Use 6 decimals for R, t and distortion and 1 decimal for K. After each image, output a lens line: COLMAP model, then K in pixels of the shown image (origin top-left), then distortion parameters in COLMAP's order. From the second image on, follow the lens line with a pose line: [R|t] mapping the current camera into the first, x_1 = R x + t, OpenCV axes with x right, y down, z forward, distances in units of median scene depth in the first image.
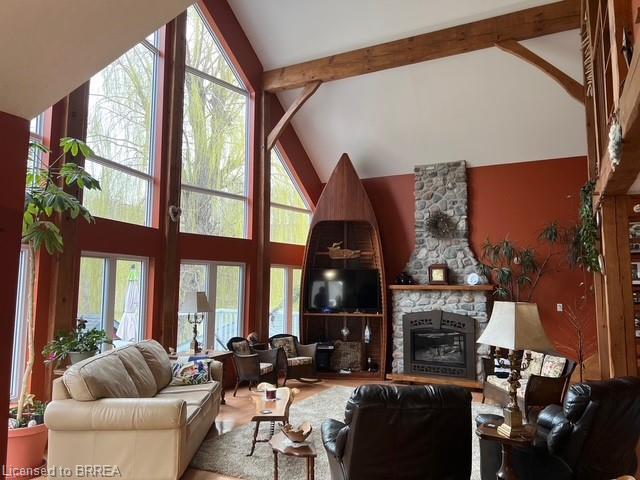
lens RADIAL K [[483.7, 0, 319.4], [0, 483.7, 236.4], [0, 0, 1]] dist [0.145357, -0.186280]
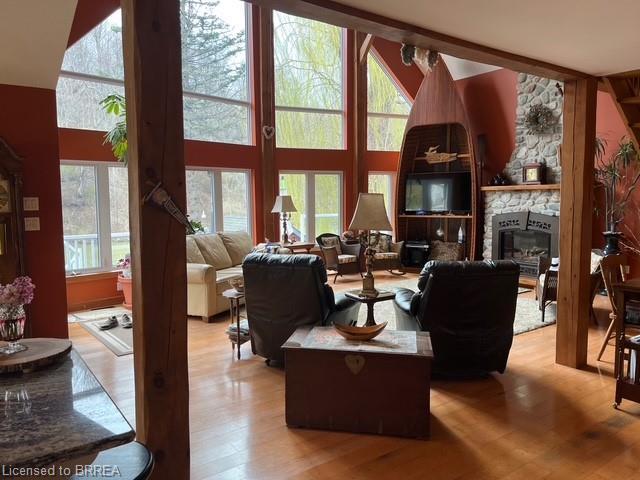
lens RADIAL K [[481.7, 0, 320.0], [0, 481.7, 240.0], [0, 0, 1]] dist [0.127957, -0.240334]
pose [[0.889517, 0.025107, -0.456211, 0.310198], [0.062923, 0.982244, 0.176743, 0.009716], [0.452548, -0.185922, 0.872143, -0.041196]]
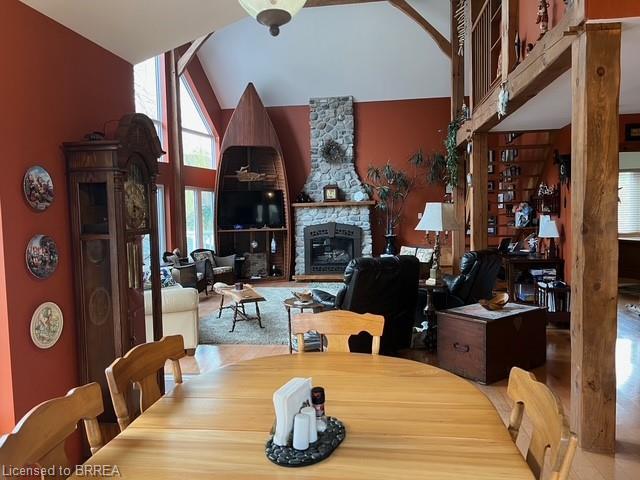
lens RADIAL K [[481.7, 0, 320.0], [0, 481.7, 240.0], [0, 0, 1]] dist [0.127957, -0.240334]
pose [[0.945553, -0.047450, 0.321990, -0.172940], [-0.004414, 0.987355, 0.158463, 0.002532], [-0.325438, -0.151256, 0.933387, -0.124866]]
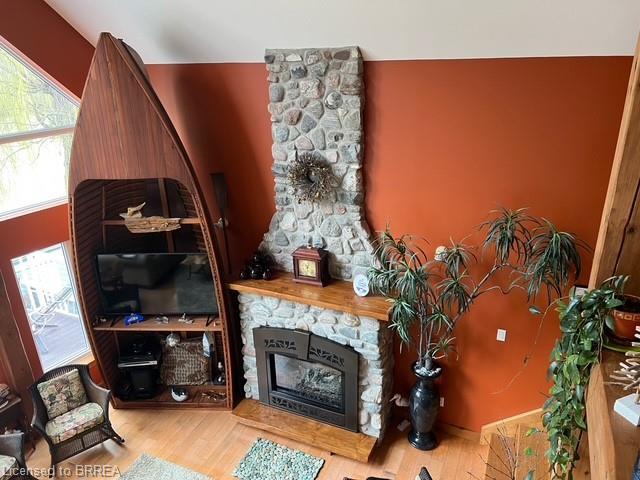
lens RADIAL K [[481.7, 0, 320.0], [0, 481.7, 240.0], [0, 0, 1]] dist [0.127957, -0.240334]
pose [[0.998715, -0.047294, 0.018234, 0.245511], [0.033435, 0.885054, 0.464285, -0.212818], [-0.038096, -0.463079, 0.885498, 0.505148]]
